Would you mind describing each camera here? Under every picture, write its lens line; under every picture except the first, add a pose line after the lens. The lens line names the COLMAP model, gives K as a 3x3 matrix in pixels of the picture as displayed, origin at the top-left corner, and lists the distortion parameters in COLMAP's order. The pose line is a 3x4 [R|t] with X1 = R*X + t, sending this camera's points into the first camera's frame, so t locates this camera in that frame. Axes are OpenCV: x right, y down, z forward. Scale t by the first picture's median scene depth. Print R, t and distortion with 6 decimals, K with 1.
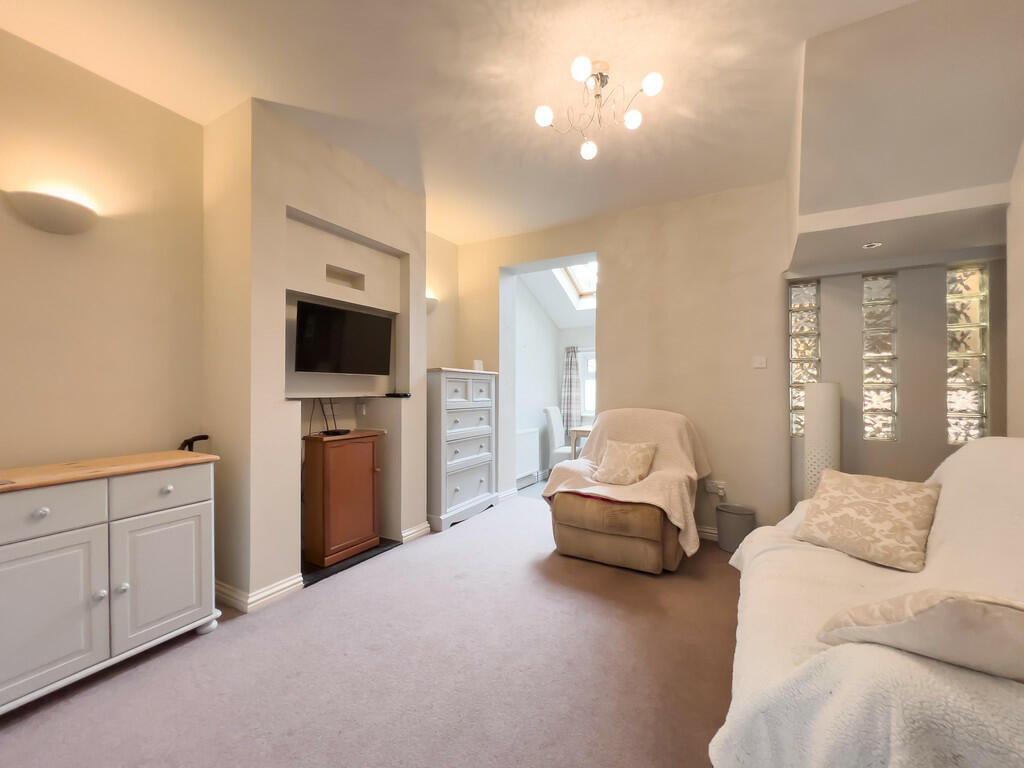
lens RADIAL K [[411.9, 0, 513.1], [0, 411.9, 388.1], [0, 0, 1]] dist [-0.000178, 0.000038]
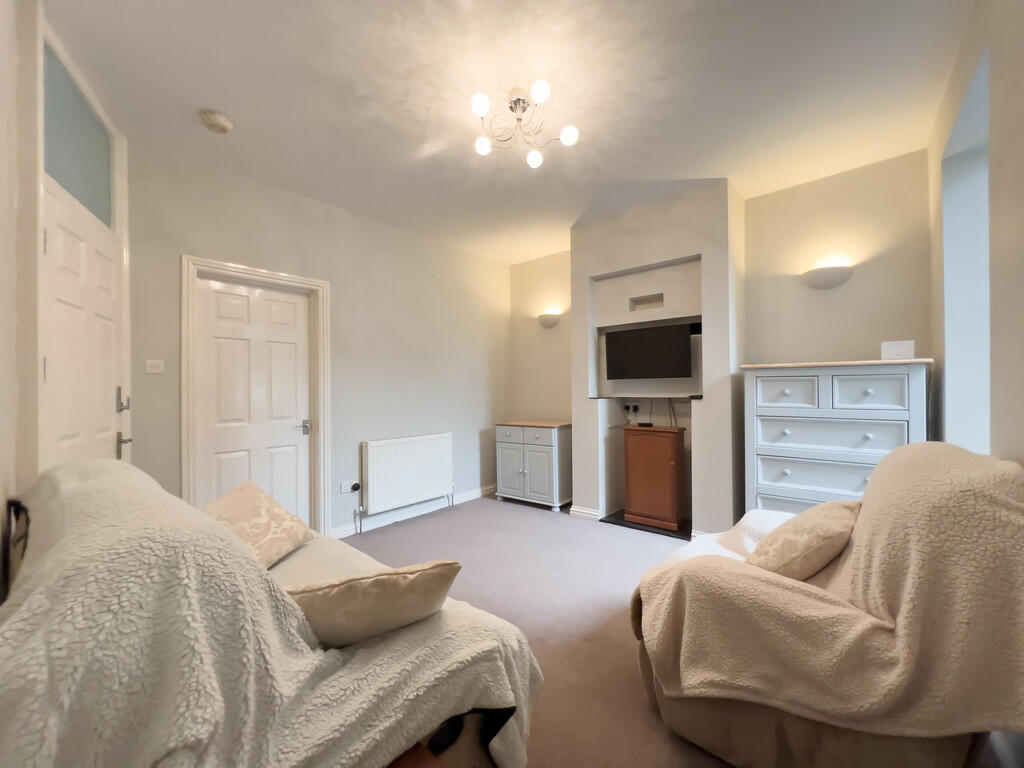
lens RADIAL K [[411.9, 0, 513.1], [0, 411.9, 388.1], [0, 0, 1]] dist [-0.000178, 0.000038]
pose [[-0.176482, -0.001660, -0.984303, 0.833258], [0.010616, 0.999937, -0.003590, -0.005512], [0.984247, -0.011083, -0.176453, 0.762202]]
